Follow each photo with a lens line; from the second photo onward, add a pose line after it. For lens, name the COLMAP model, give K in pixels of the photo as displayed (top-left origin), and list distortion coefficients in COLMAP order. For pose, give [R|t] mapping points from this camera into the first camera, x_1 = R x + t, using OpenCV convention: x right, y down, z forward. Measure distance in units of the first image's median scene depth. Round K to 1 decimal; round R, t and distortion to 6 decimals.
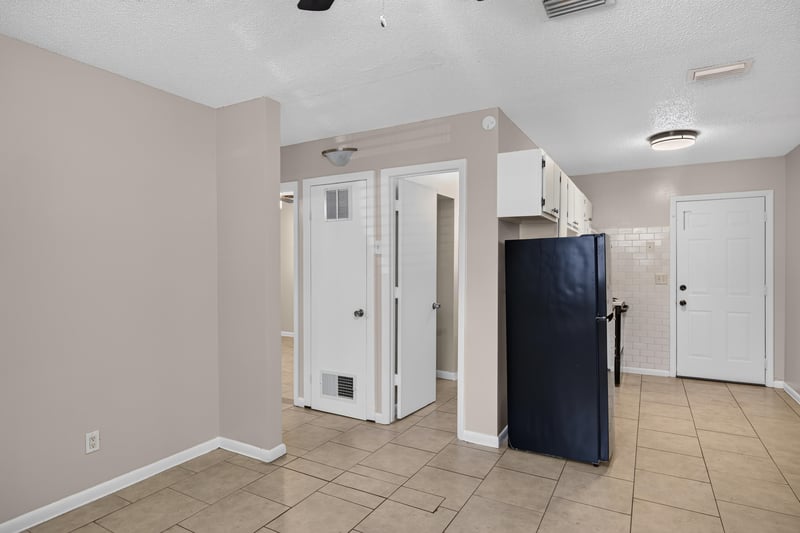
lens RADIAL K [[443.7, 0, 400.0], [0, 443.7, 266.5], [0, 0, 1]] dist [-0.001067, 0.000056]
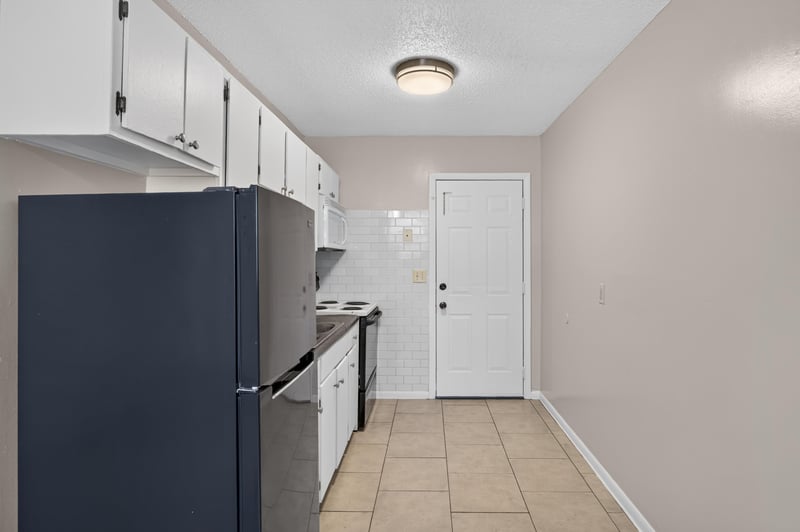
lens RADIAL K [[441.6, 0, 417.4], [0, 441.6, 253.7], [0, 0, 1]] dist [0.001081, 0.000031]
pose [[0.883623, 0.005378, 0.468169, 0.222166], [-0.000759, 0.999949, -0.010054, -0.004120], [-0.468199, 0.008529, 0.883582, 0.313366]]
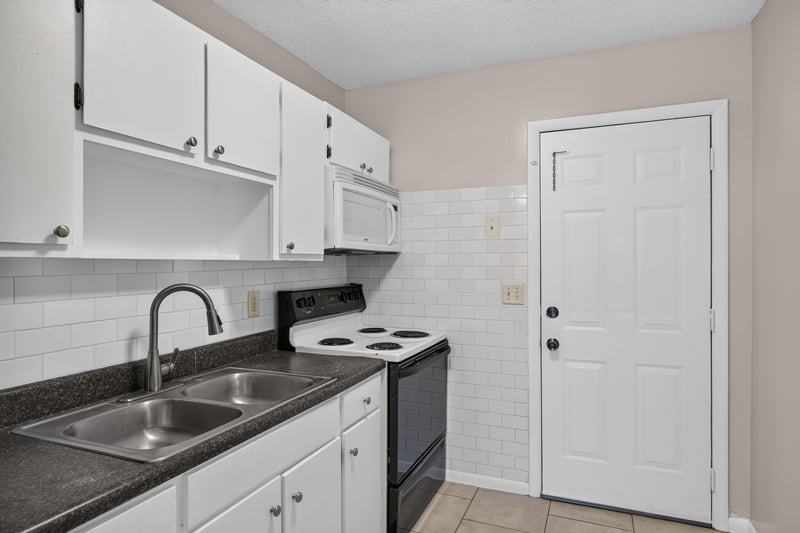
lens RADIAL K [[454.8, 0, 412.4], [0, 454.8, 264.4], [0, 0, 1]] dist [-0.001917, 0.000372]
pose [[0.993751, -0.004359, 0.111532, 0.437105], [0.003893, 0.999983, 0.004398, -0.006466], [-0.111549, -0.003937, 0.993751, 0.534226]]
